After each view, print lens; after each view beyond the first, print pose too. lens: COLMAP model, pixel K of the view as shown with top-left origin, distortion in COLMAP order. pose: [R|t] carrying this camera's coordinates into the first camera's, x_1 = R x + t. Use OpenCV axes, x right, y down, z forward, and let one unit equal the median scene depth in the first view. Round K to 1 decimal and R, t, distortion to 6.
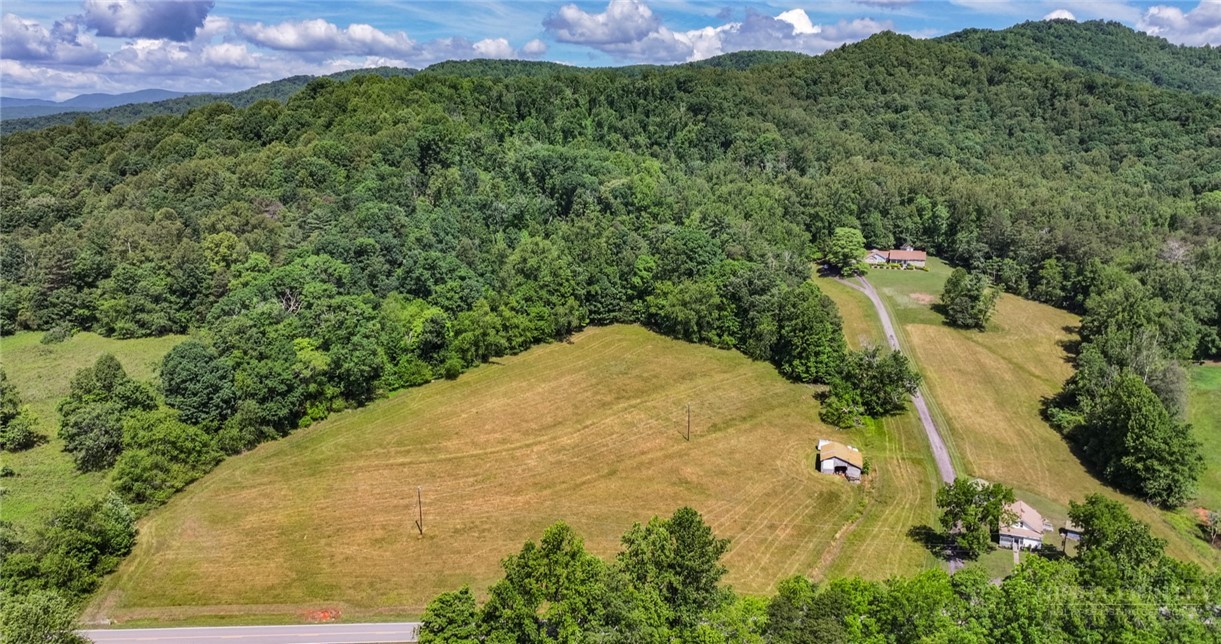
lens RADIAL K [[851.6, 0, 613.4], [0, 851.6, 323.6], [0, 0, 1]] dist [0.001158, 0.019582]
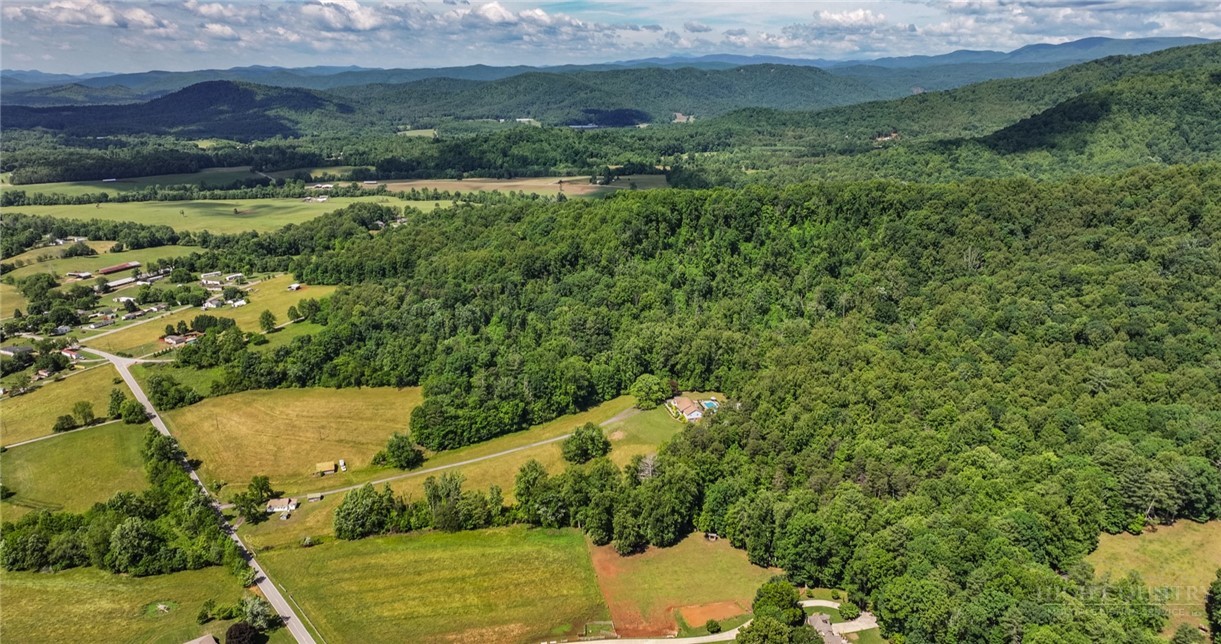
lens RADIAL K [[851.6, 0, 619.2], [0, 851.6, 323.5], [0, 0, 1]] dist [0.001158, 0.019582]
pose [[0.544984, 0.237797, -0.804018, 2.088597], [-0.184329, 0.969458, 0.161785, -0.635610], [0.817934, 0.060033, 0.572172, 0.217222]]
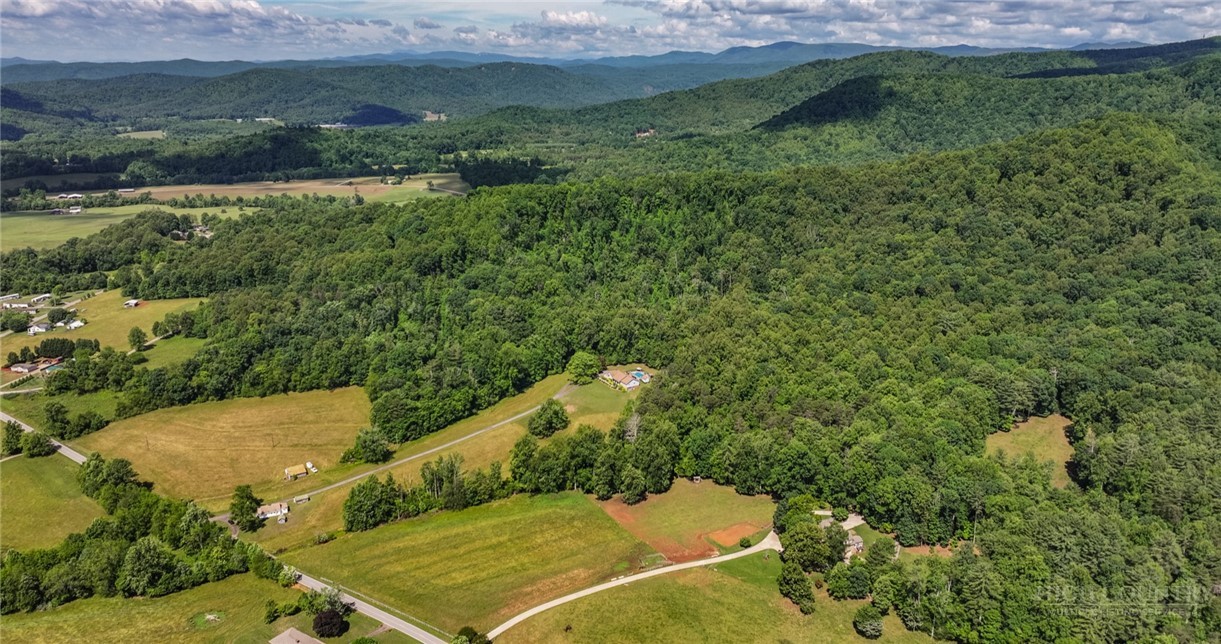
lens RADIAL K [[851.6, 0, 615.8], [0, 851.6, 320.0], [0, 0, 1]] dist [0.001158, 0.019582]
pose [[0.770907, 0.184607, -0.609609, 1.918738], [-0.146871, 0.982807, 0.111890, -0.540758], [0.619783, 0.003277, 0.784766, -0.276747]]
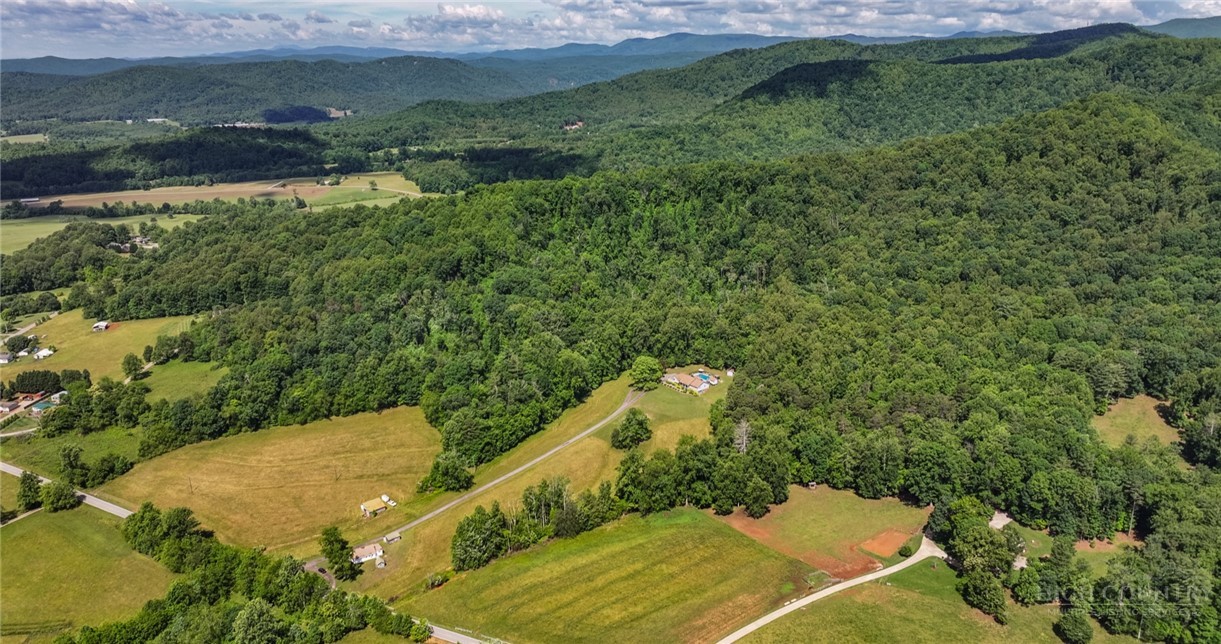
lens RADIAL K [[851.6, 0, 615.8], [0, 851.6, 317.7], [0, 0, 1]] dist [0.001158, 0.019582]
pose [[0.842223, 0.149777, -0.517907, 1.497504], [-0.112705, 0.988324, 0.102539, -0.494272], [0.527217, -0.027989, 0.849269, -0.414660]]
